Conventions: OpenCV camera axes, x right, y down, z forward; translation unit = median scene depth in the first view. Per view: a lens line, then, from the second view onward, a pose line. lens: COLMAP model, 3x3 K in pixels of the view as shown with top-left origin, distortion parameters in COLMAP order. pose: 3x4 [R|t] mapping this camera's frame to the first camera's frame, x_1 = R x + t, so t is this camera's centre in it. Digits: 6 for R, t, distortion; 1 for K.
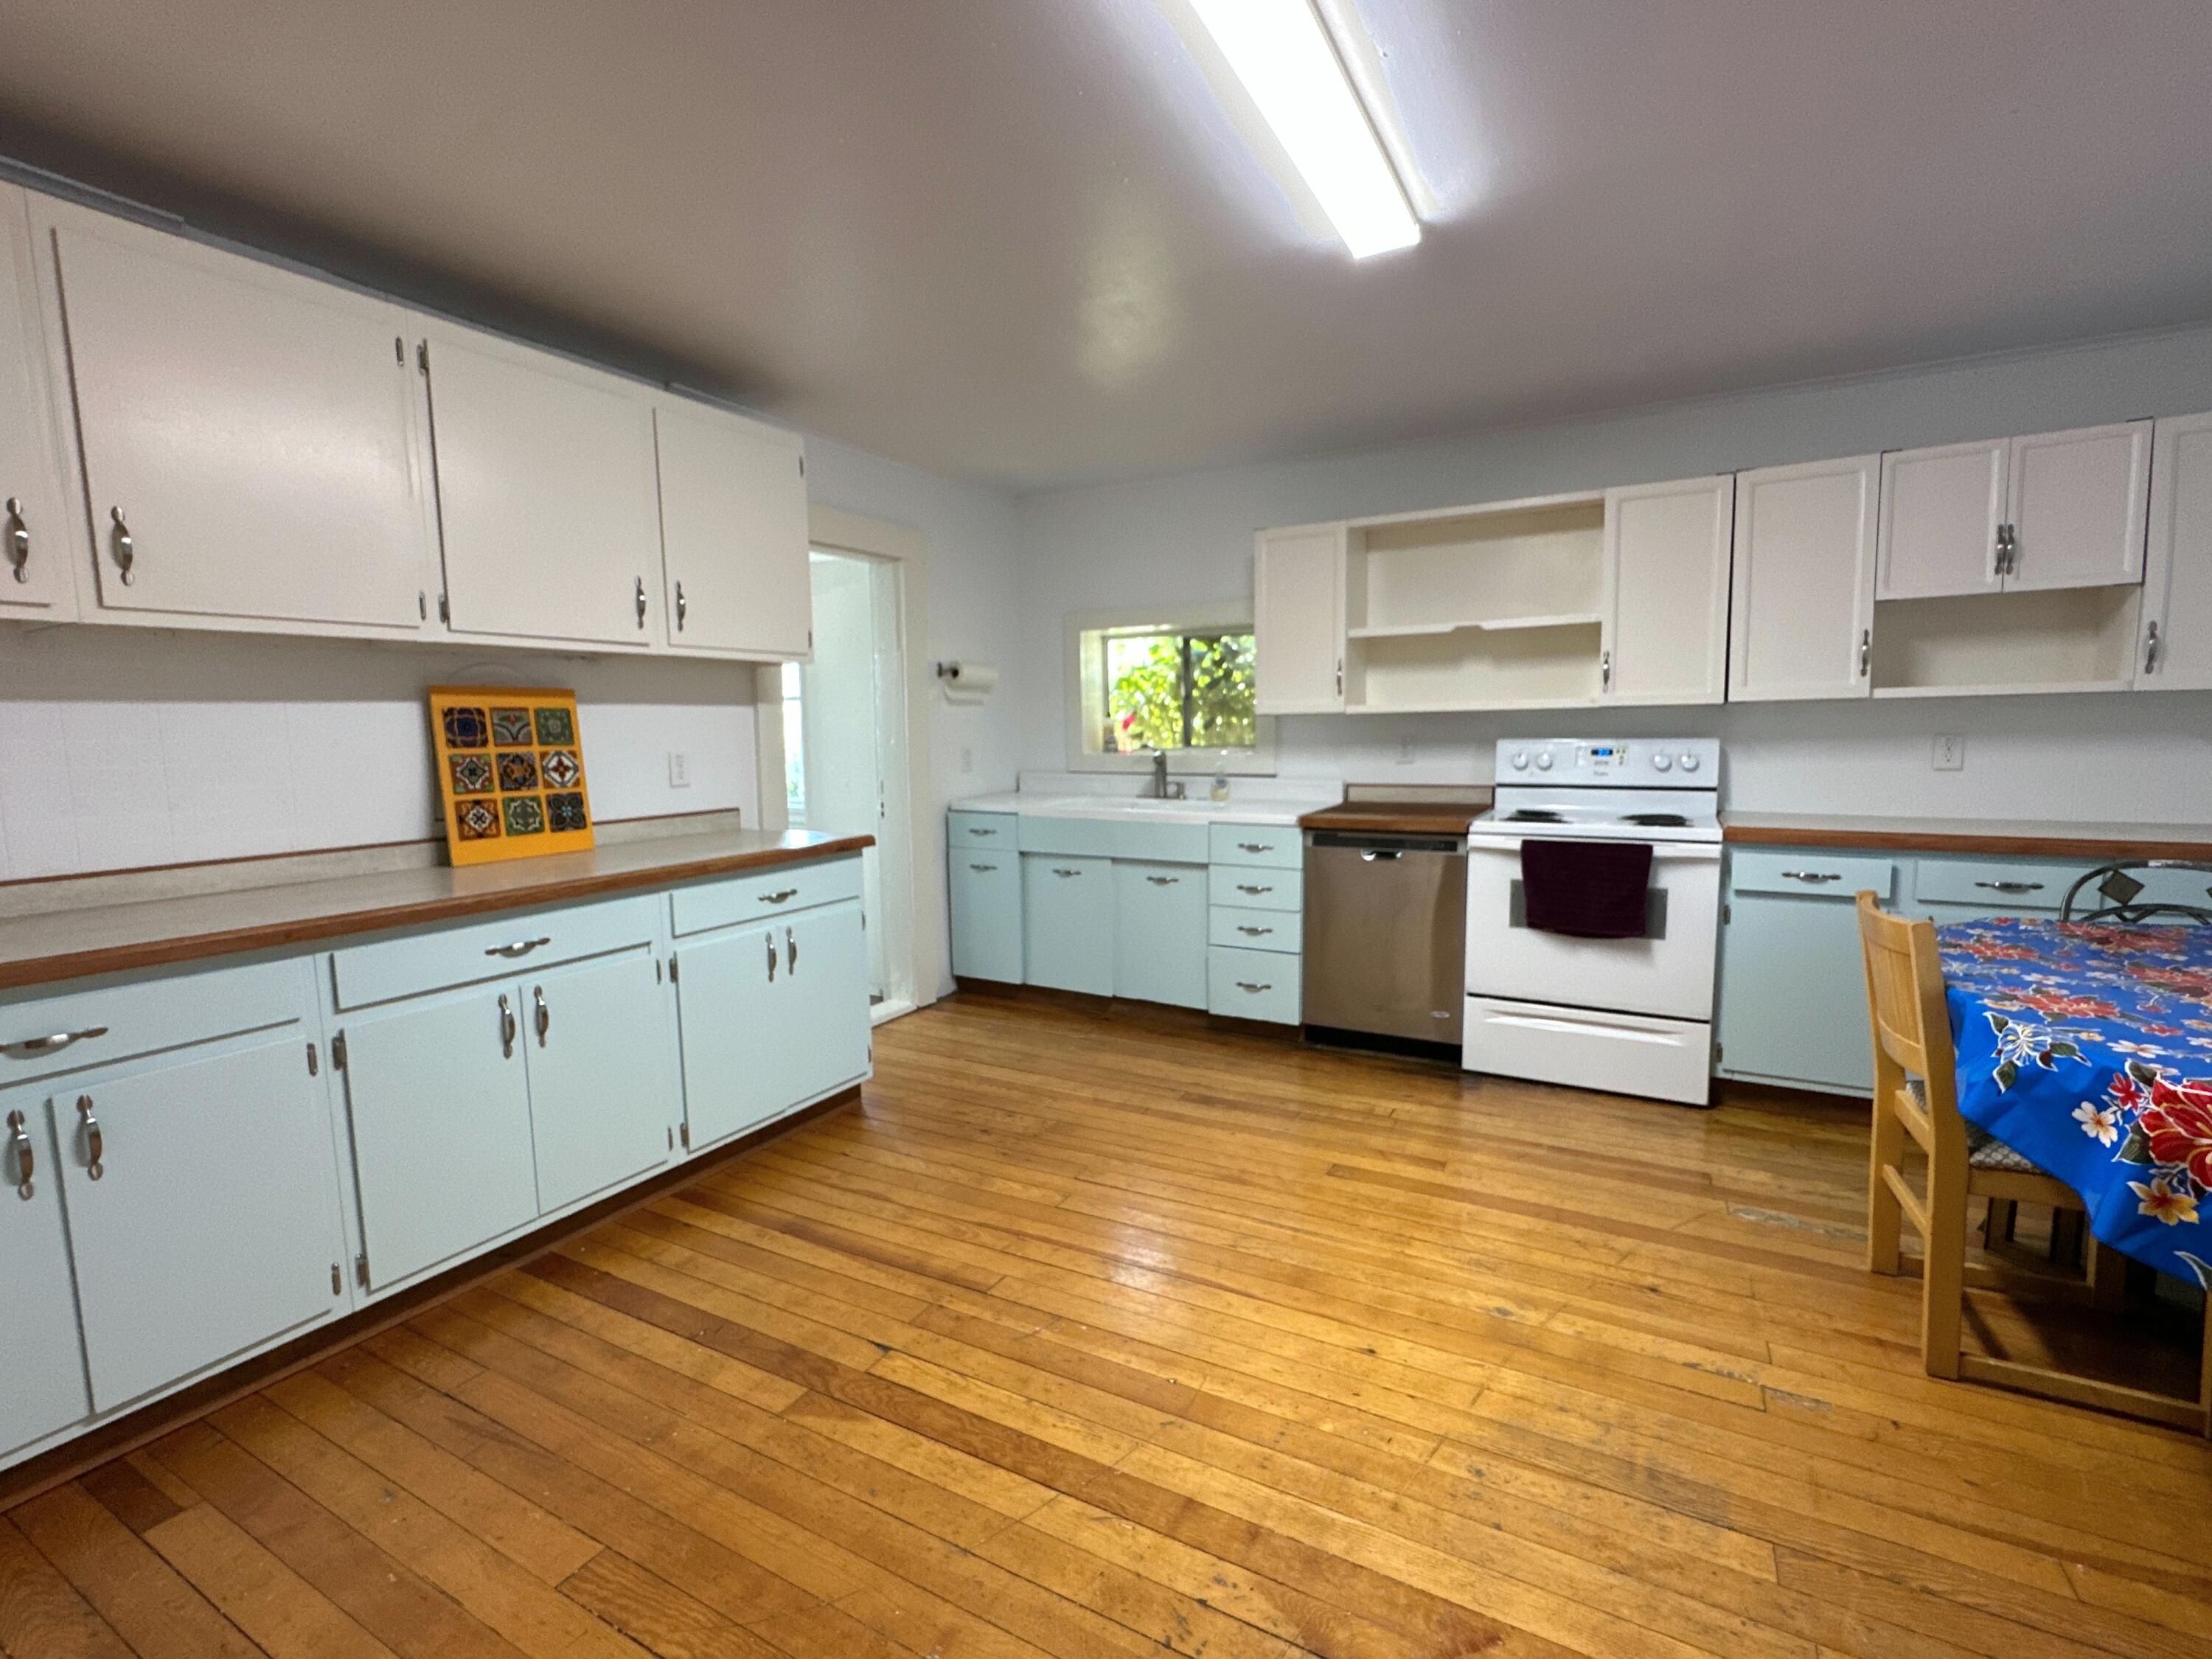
lens RADIAL K [[950.0, 0, 1106.0], [0, 950.0, 829.5], [0, 0, 1]] dist [-0.002928, 0.000008]
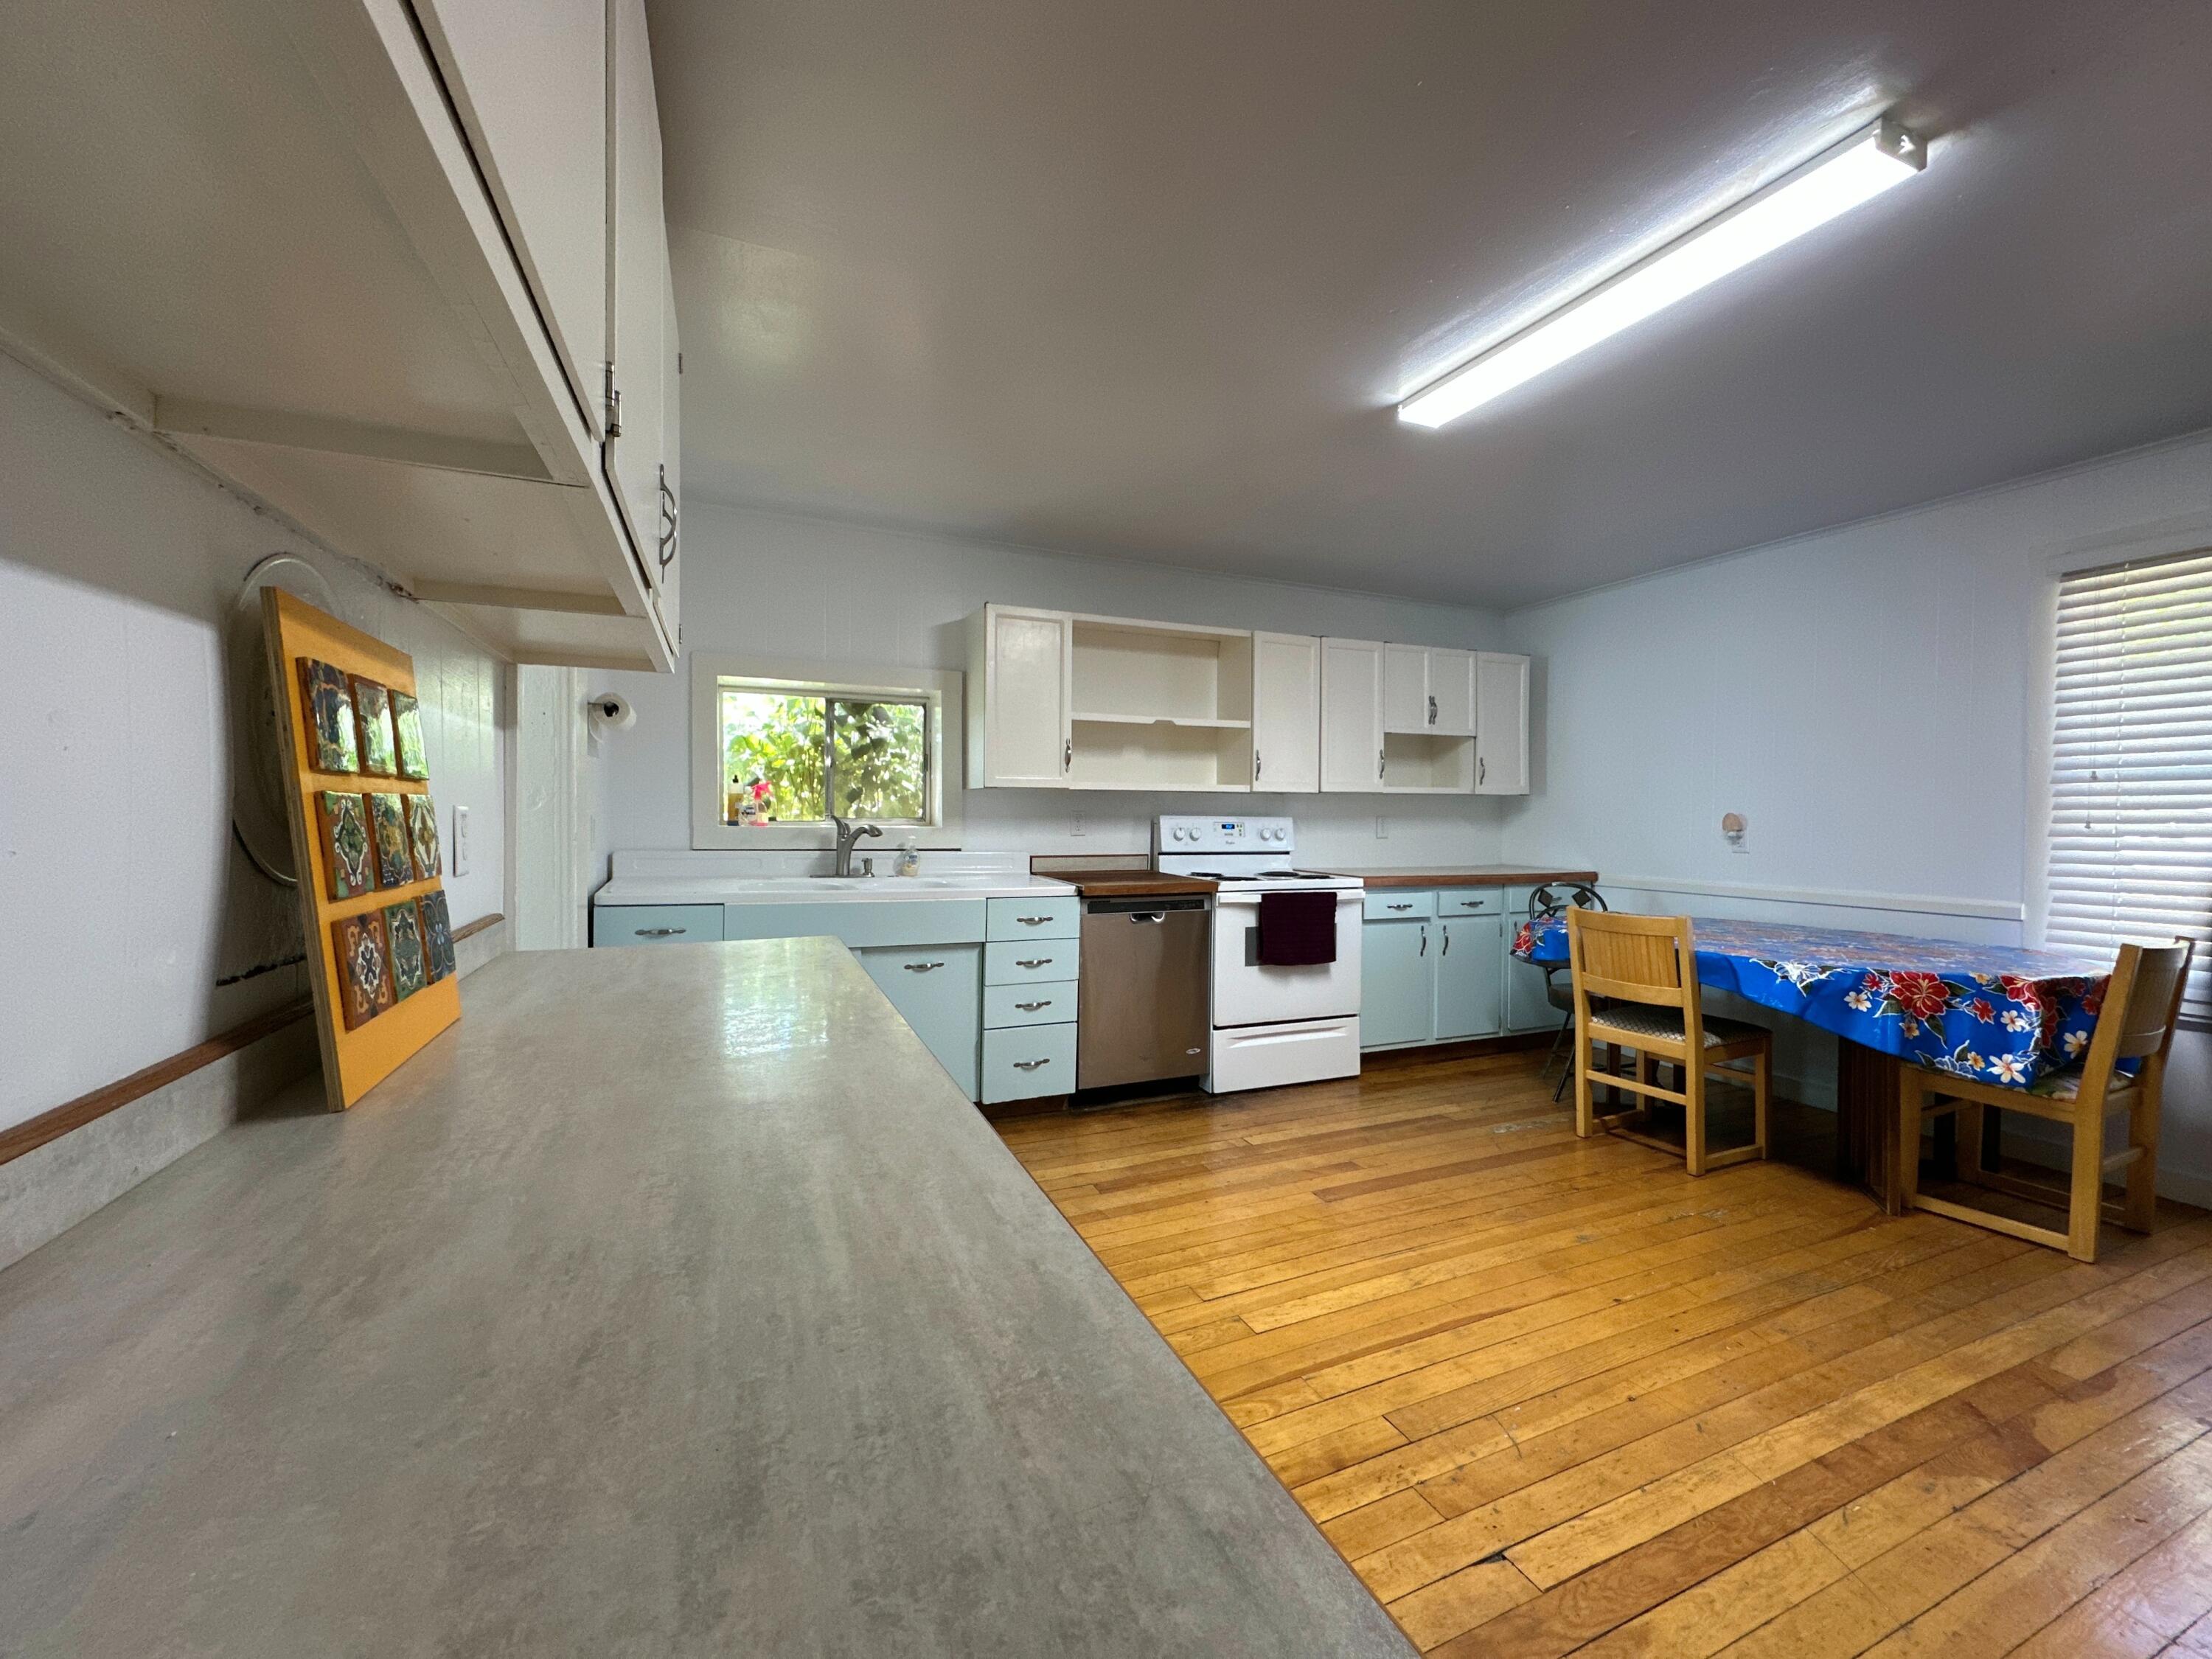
lens RADIAL K [[868.2, 0, 1106.0], [0, 868.2, 829.5], [0, 0, 1]] dist [-0.000267, 0.000359]
pose [[0.625988, 0.004952, 0.779817, -0.590109], [0.063487, 0.996337, -0.057290, -0.022109], [-0.777244, 0.085371, 0.623381, 0.439315]]
